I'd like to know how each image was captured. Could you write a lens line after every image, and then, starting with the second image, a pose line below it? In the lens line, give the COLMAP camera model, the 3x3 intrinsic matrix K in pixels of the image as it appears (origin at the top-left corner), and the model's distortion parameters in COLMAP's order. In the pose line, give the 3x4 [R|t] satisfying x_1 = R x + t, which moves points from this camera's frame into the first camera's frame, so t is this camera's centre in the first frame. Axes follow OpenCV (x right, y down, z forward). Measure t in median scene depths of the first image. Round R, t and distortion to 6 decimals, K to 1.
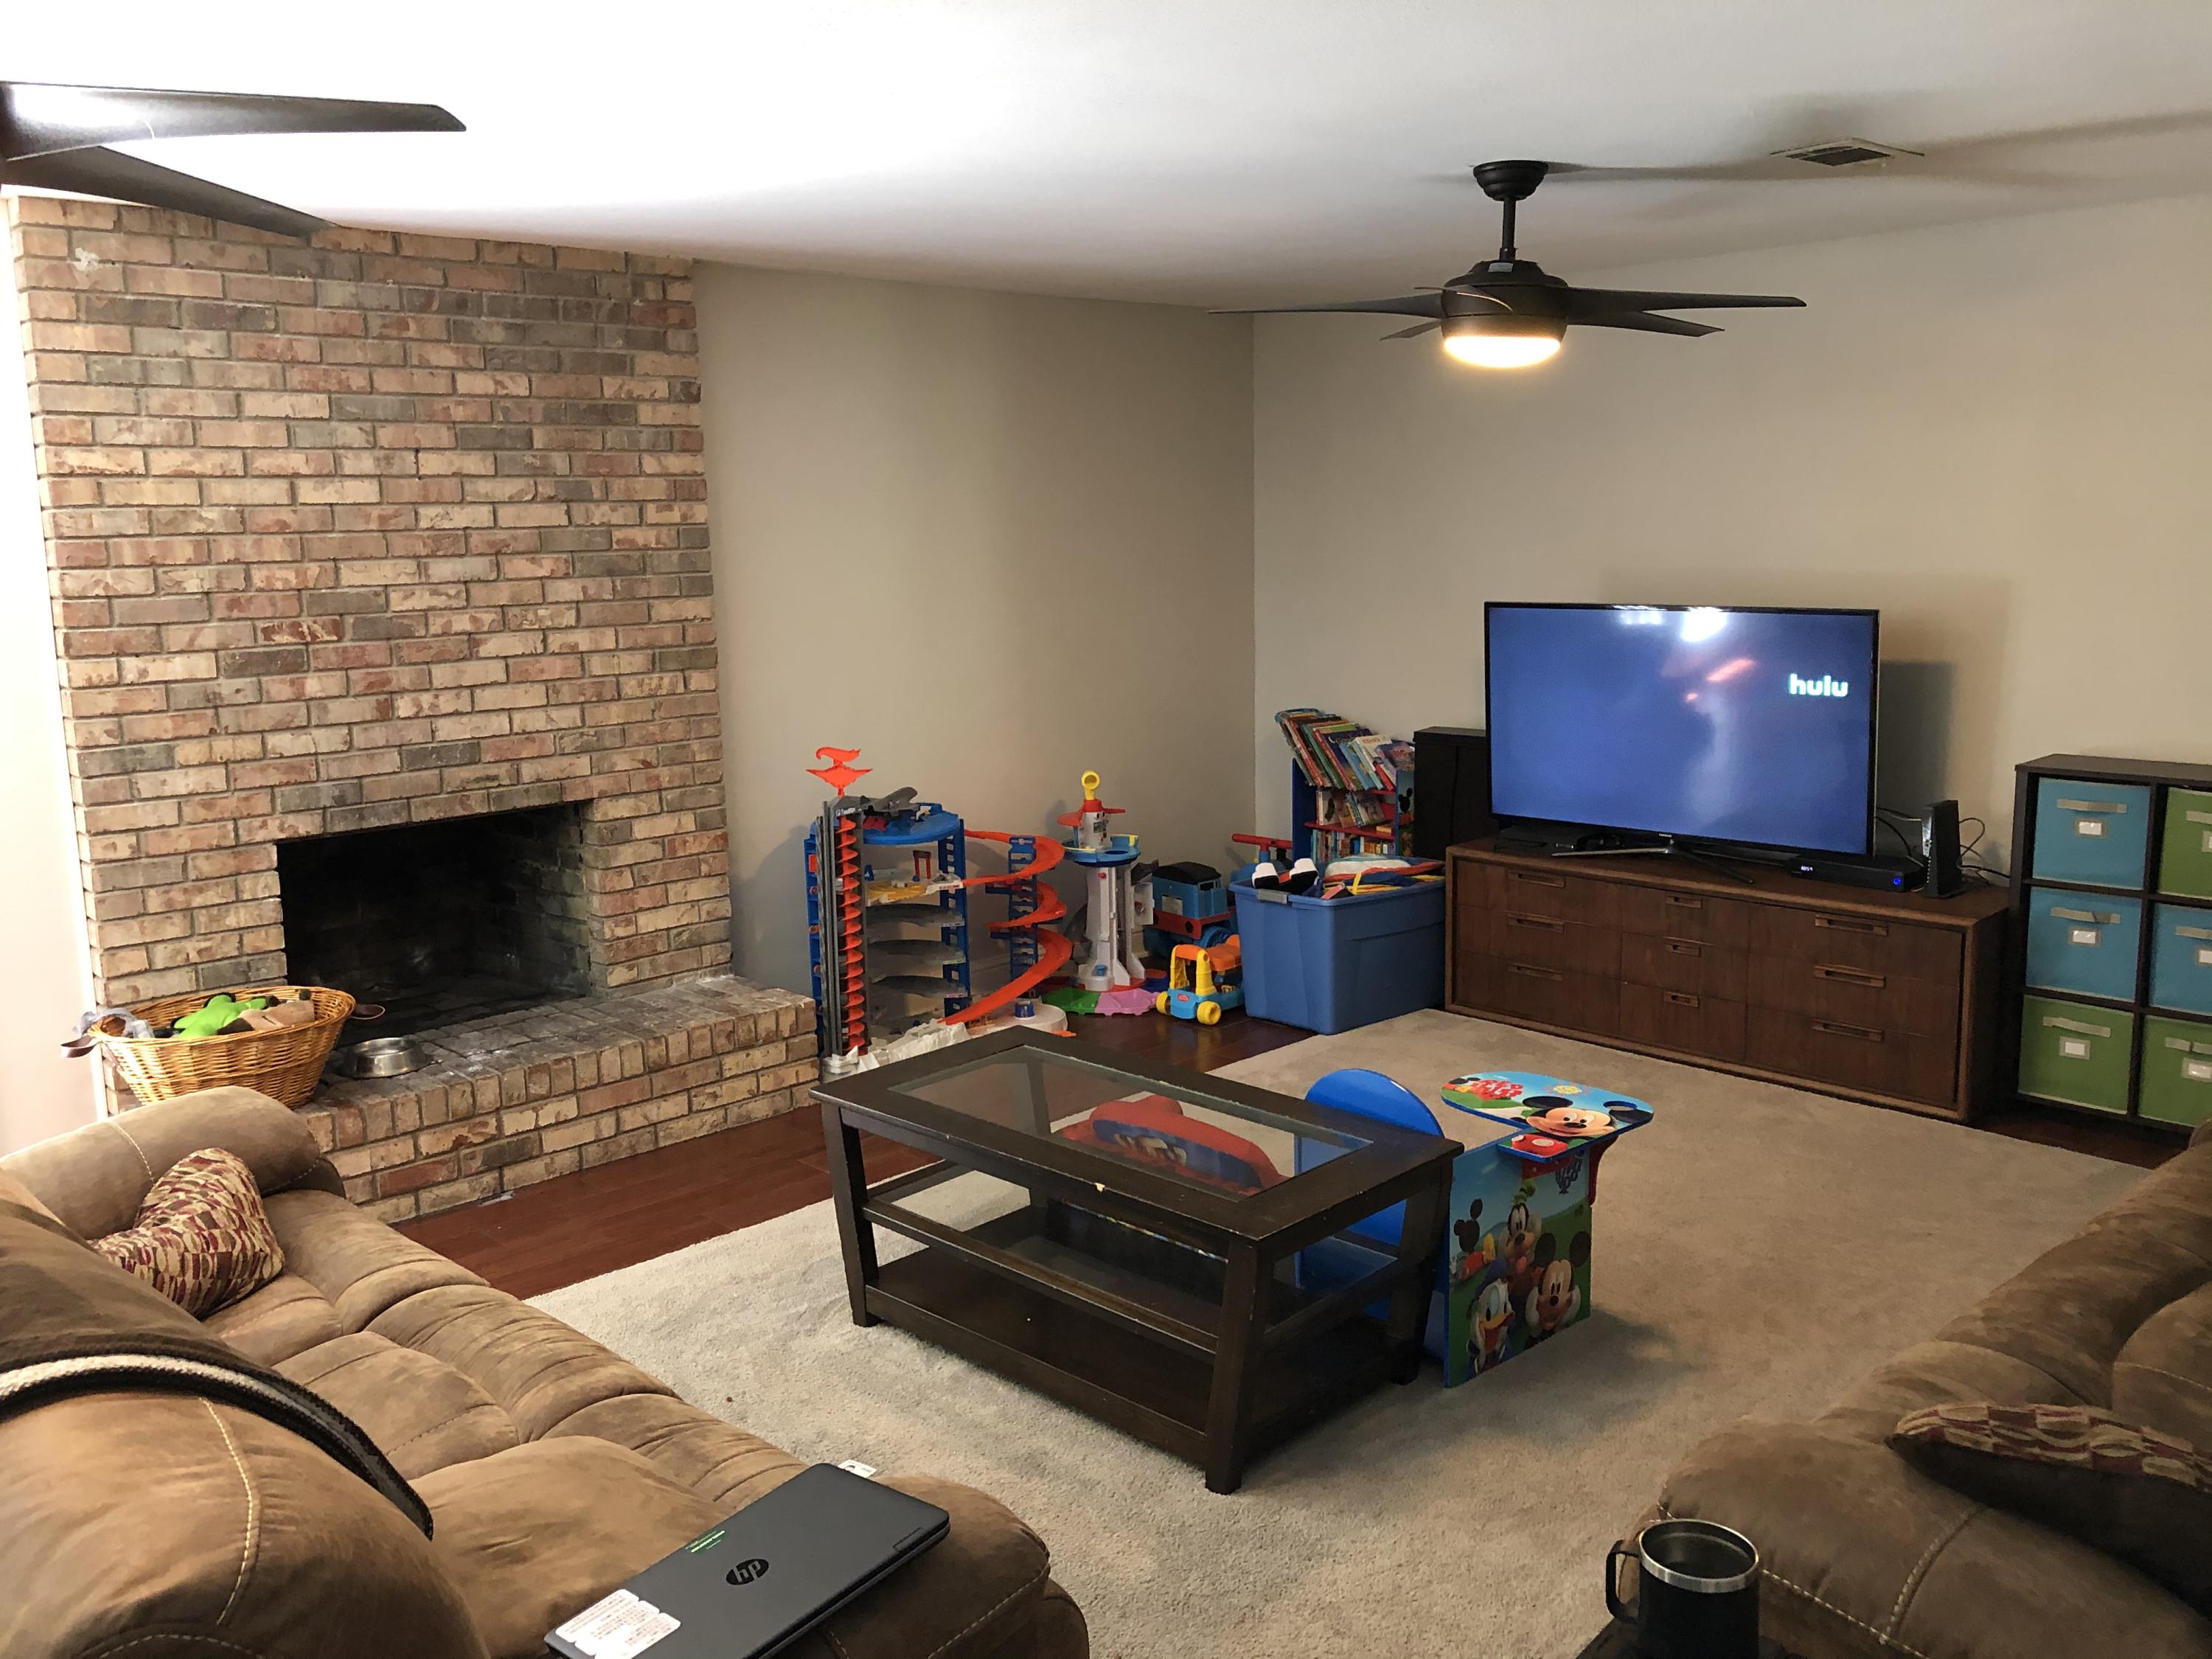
lens RADIAL K [[1788.4, 0, 1102.2], [0, 1788.4, 819.7], [0, 0, 1]] dist [0.020150, -0.017008]
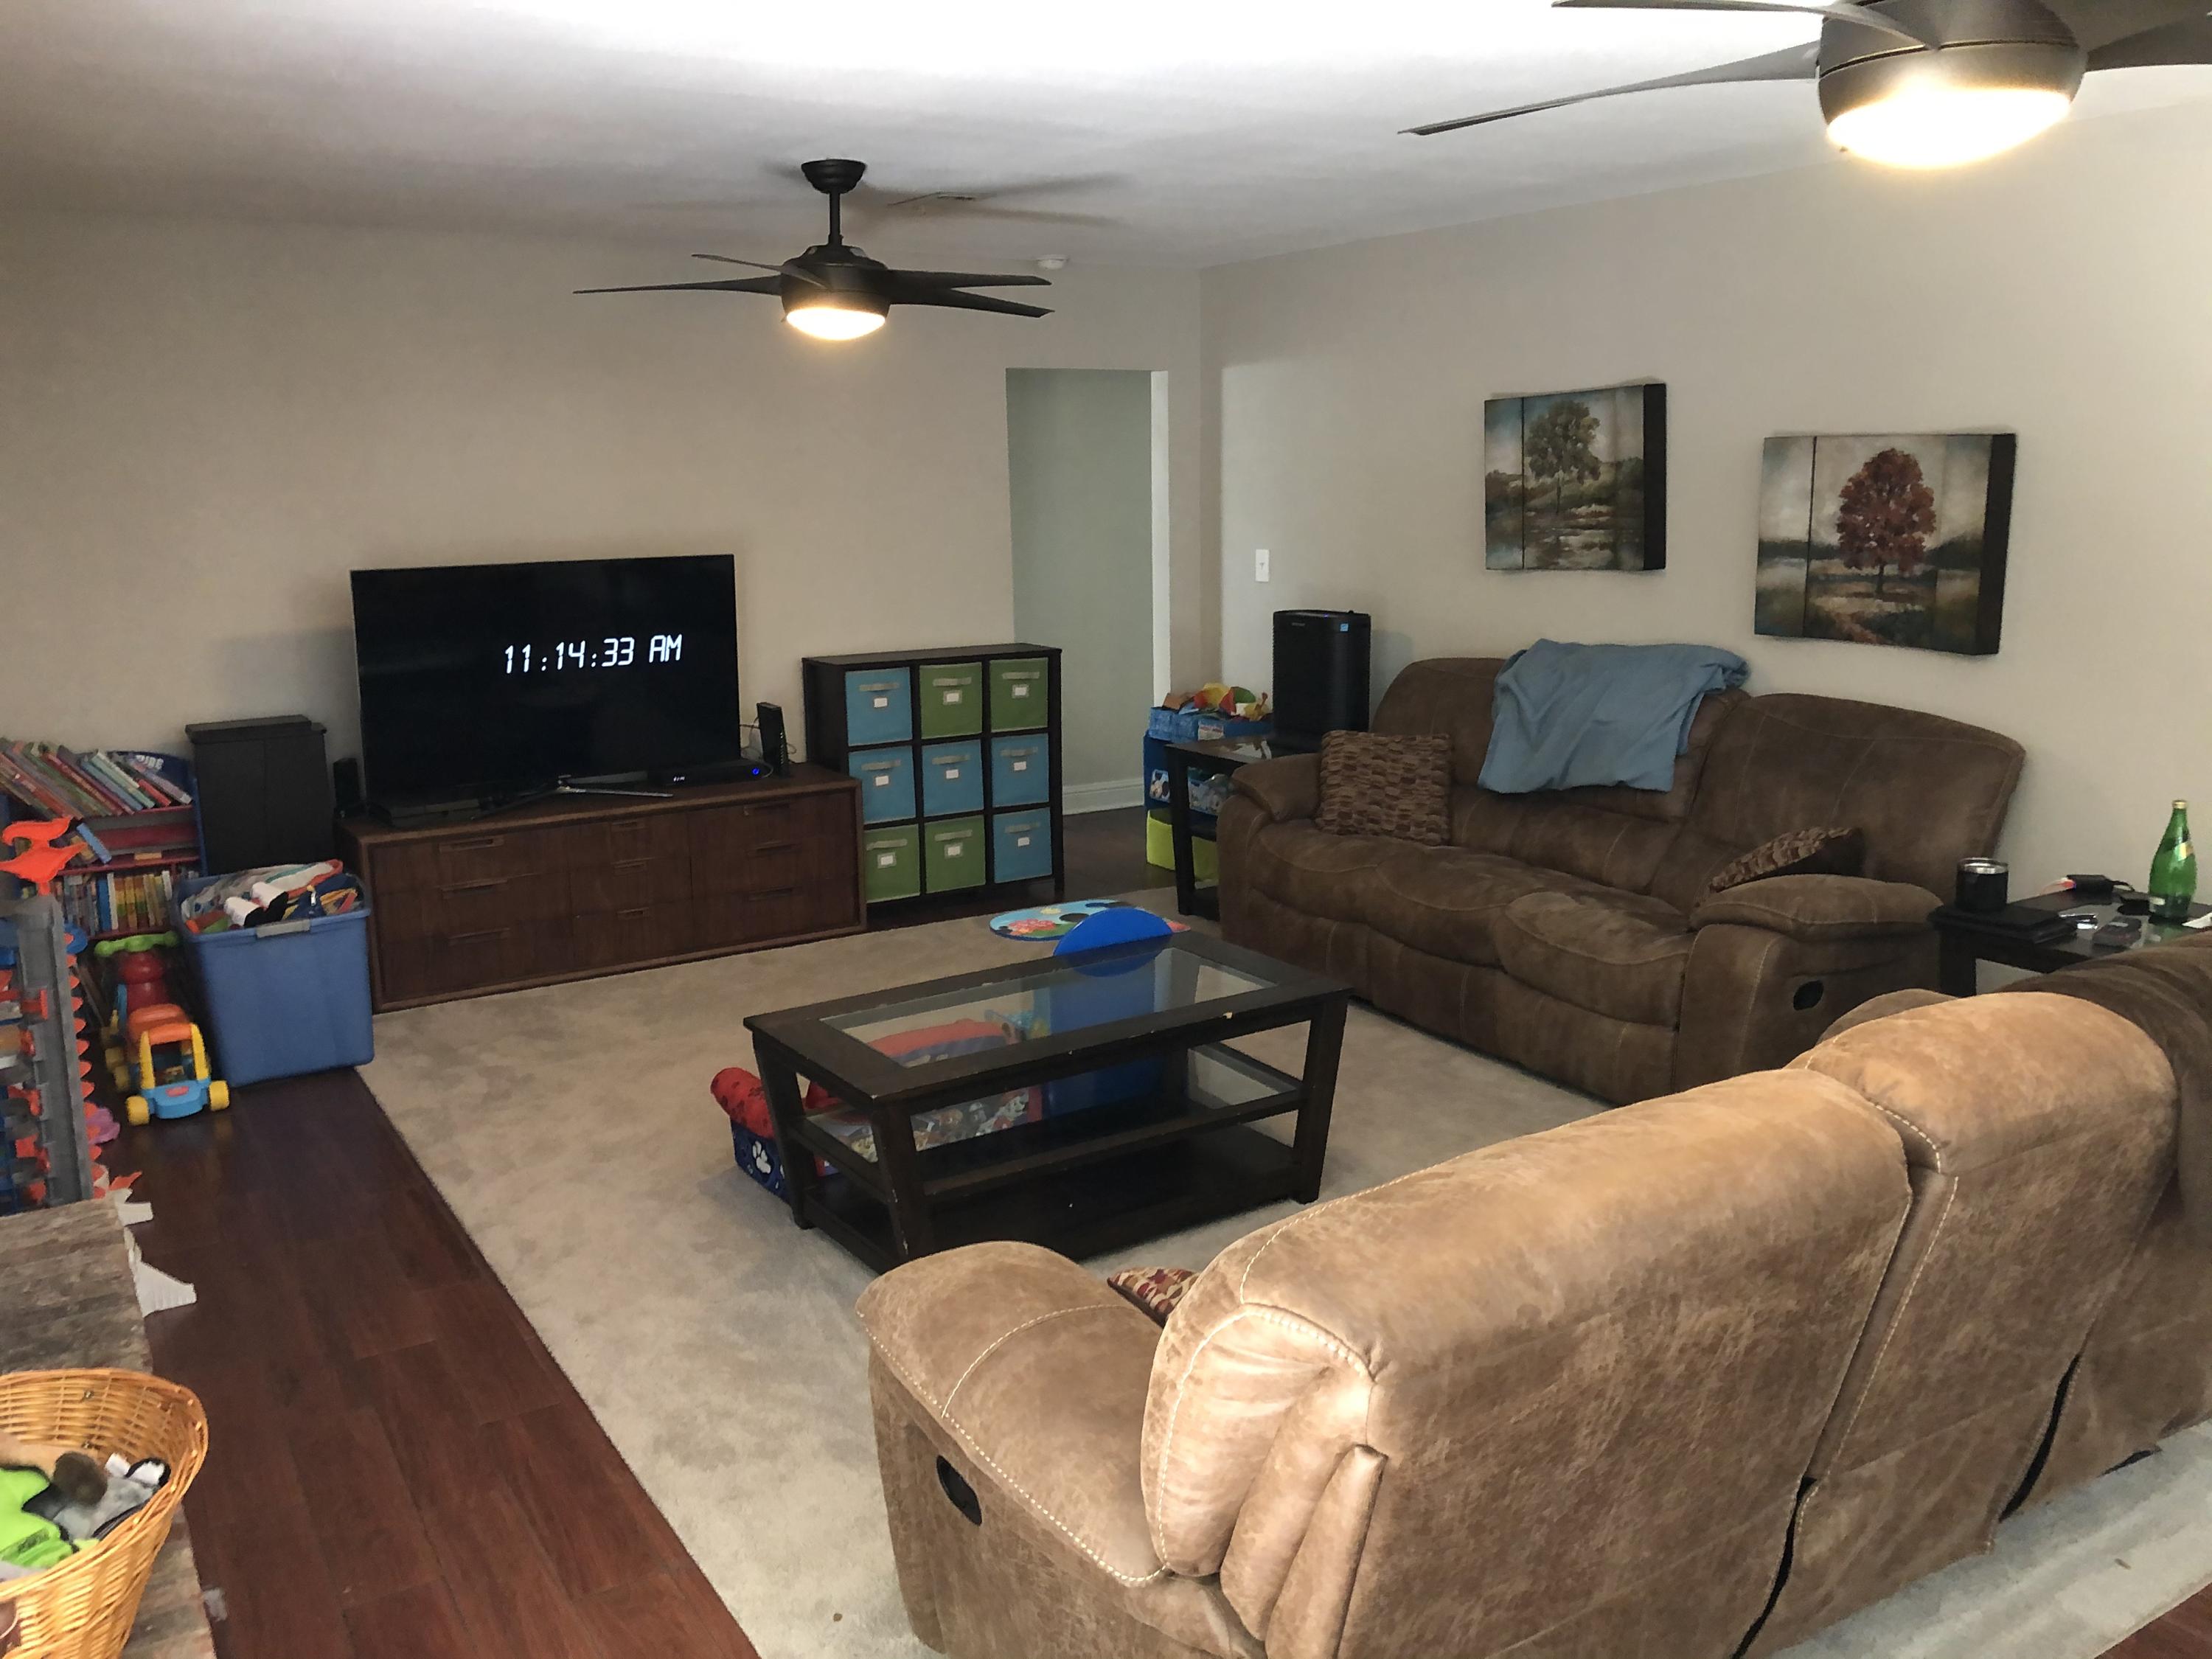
lens RADIAL K [[1788.4, 0, 1102.2], [0, 1788.4, 819.7], [0, 0, 1]] dist [0.020150, -0.017008]
pose [[0.185513, -0.173863, 0.967138, -0.789112], [0.170368, 0.975008, 0.142598, -0.075940], [-0.967760, 0.138315, 0.210497, 0.545232]]
